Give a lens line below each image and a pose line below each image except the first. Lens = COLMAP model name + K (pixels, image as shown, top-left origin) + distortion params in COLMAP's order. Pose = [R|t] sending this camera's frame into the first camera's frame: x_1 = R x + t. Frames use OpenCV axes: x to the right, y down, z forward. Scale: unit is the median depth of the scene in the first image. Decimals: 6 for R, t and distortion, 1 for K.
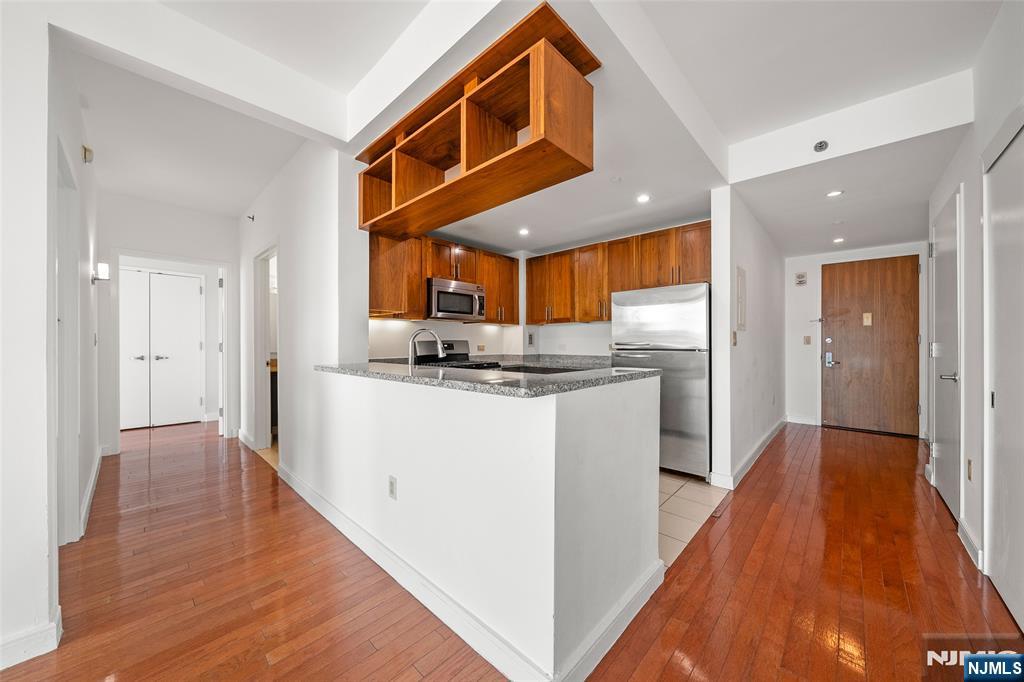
lens RADIAL K [[354.0, 0, 521.4], [0, 354.0, 343.4], [0, 0, 1]] dist [0.001564, -0.000867]
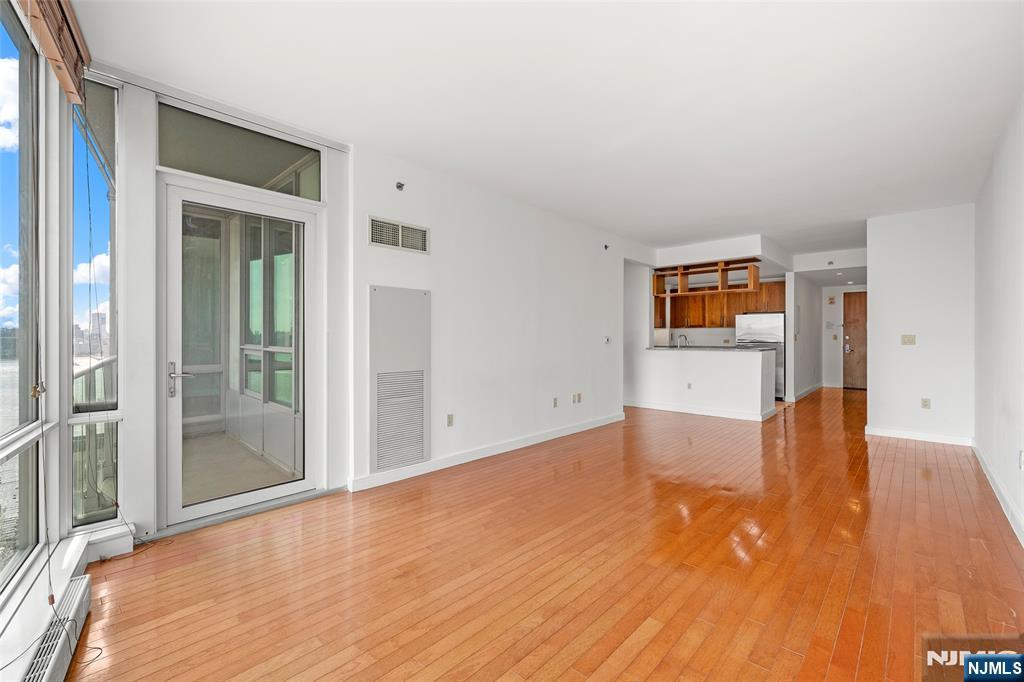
lens RADIAL K [[432.8, 0, 516.1], [0, 432.8, 340.2], [0, 0, 1]] dist [-0.002641, -0.000042]
pose [[1.000000, -0.000044, -0.000458, -0.776582], [0.000047, 0.999980, 0.006316, -0.008739], [0.000458, -0.006316, 0.999980, -1.156652]]
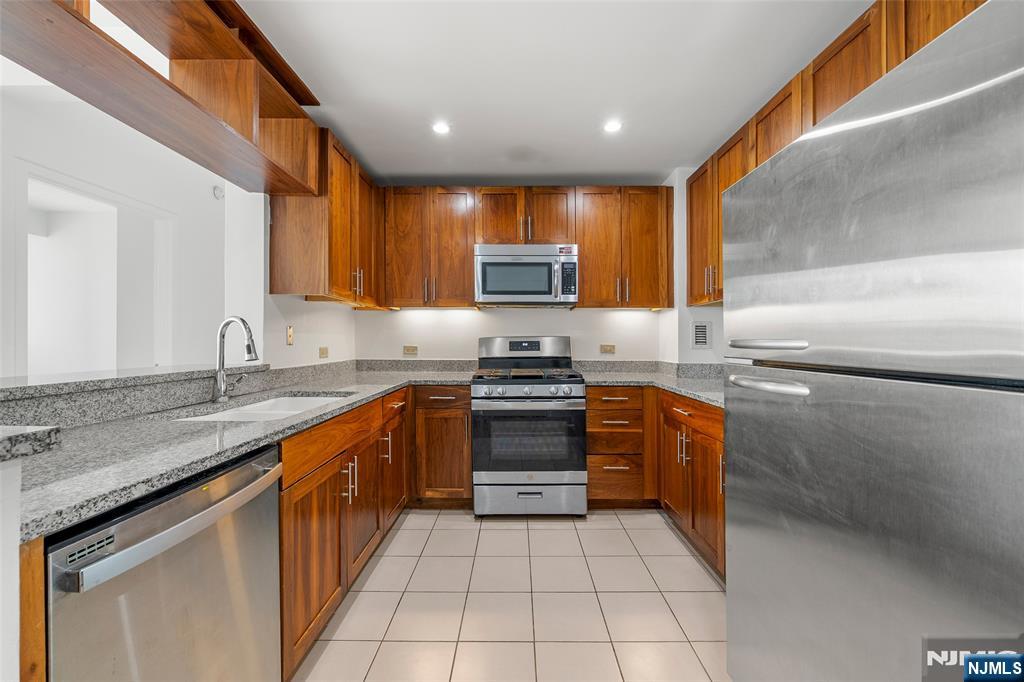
lens RADIAL K [[383.1, 0, 491.1], [0, 383.1, 345.6], [0, 0, 1]] dist [0.001219, 0.001118]
pose [[0.644276, 0.014857, -0.764649, 1.035003], [-0.009115, 0.999889, 0.011747, 0.006687], [0.764739, -0.000599, 0.644340, 1.627661]]
